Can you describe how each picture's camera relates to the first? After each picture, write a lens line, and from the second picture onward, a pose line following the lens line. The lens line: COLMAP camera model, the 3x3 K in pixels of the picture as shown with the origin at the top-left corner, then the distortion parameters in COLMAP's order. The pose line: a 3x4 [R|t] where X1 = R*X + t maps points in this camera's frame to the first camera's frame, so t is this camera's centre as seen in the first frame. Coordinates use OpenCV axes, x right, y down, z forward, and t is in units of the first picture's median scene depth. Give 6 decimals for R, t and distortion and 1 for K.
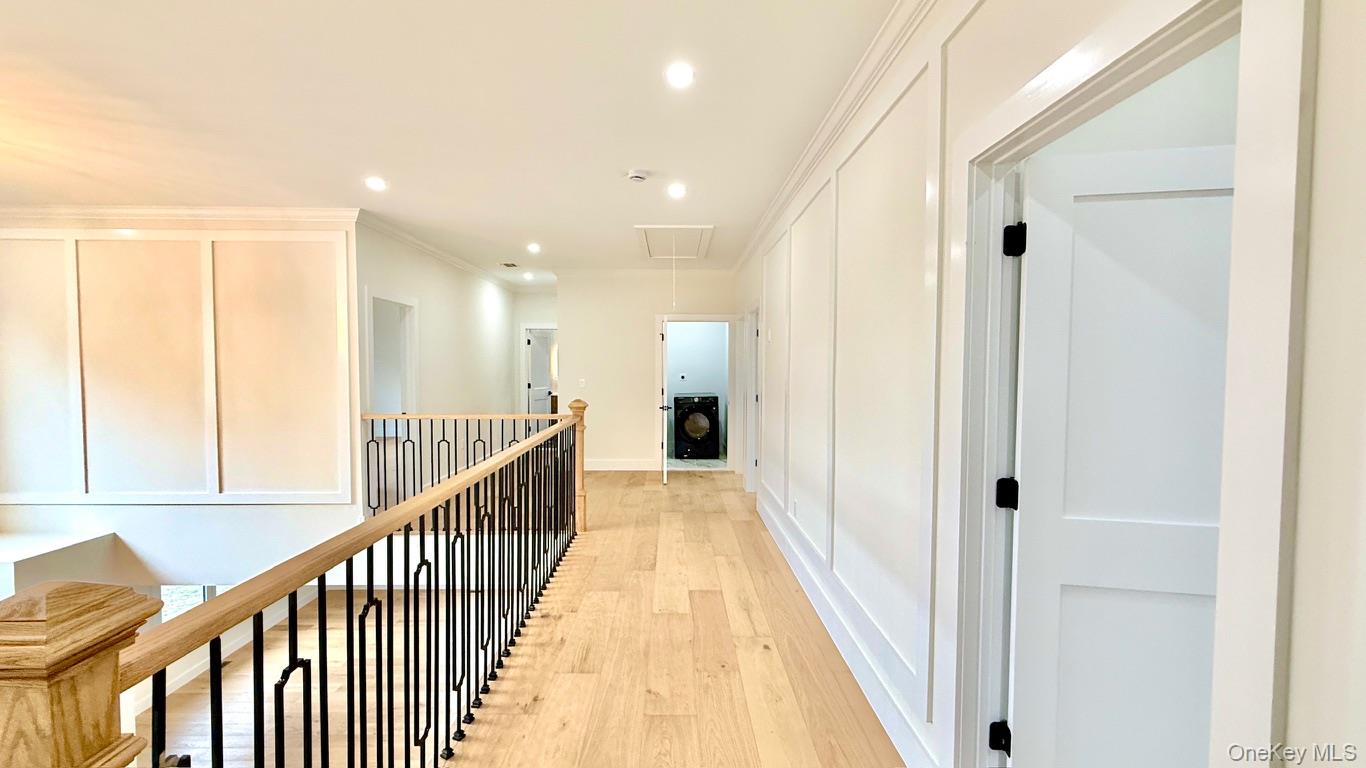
lens RADIAL K [[551.0, 0, 680.2], [0, 551.0, 390.9], [0, 0, 1]] dist [-0.000221, 0.000024]
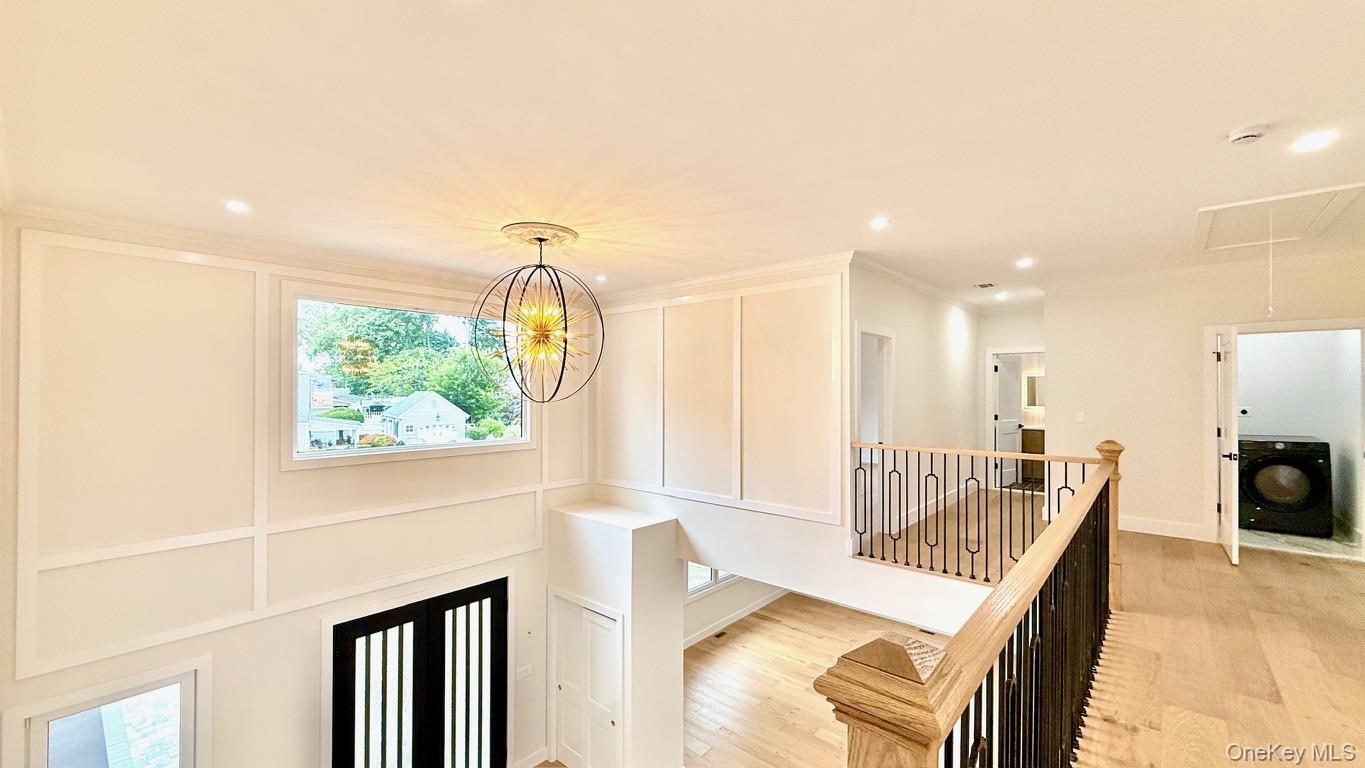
lens RADIAL K [[546.4, 0, 679.0], [0, 546.4, 389.5], [0, 0, 1]] dist [0.000176, 0.000450]
pose [[0.739473, -0.004334, -0.673173, -0.105355], [-0.030260, 0.998755, -0.039670, -0.006729], [0.672506, 0.049705, 0.738421, -0.003992]]
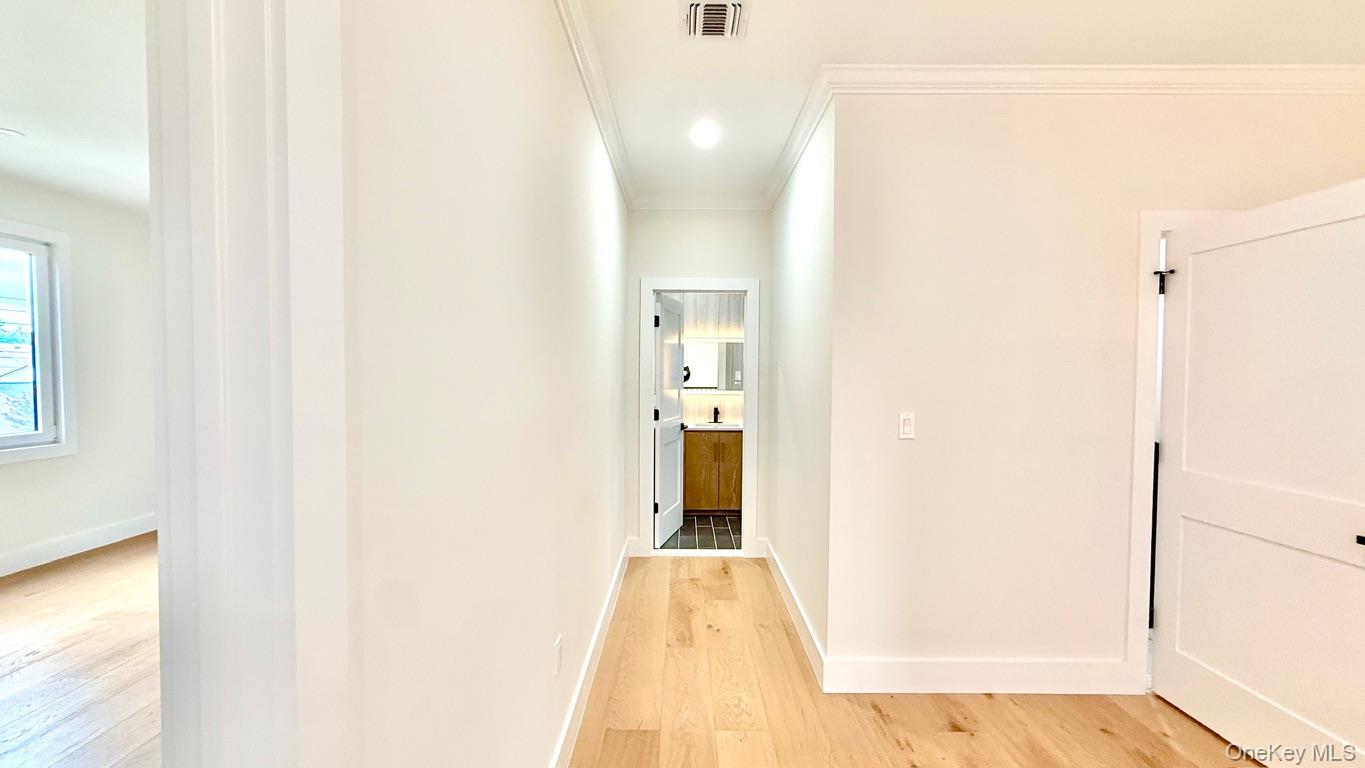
lens RADIAL K [[546.4, 0, 679.0], [0, 546.4, 389.5], [0, 0, 1]] dist [0.000176, 0.000450]
pose [[0.999769, 0.000972, -0.021494, -0.447697], [-0.001272, 0.999902, -0.013962, -0.043745], [0.021479, 0.013986, 0.999671, 0.987672]]
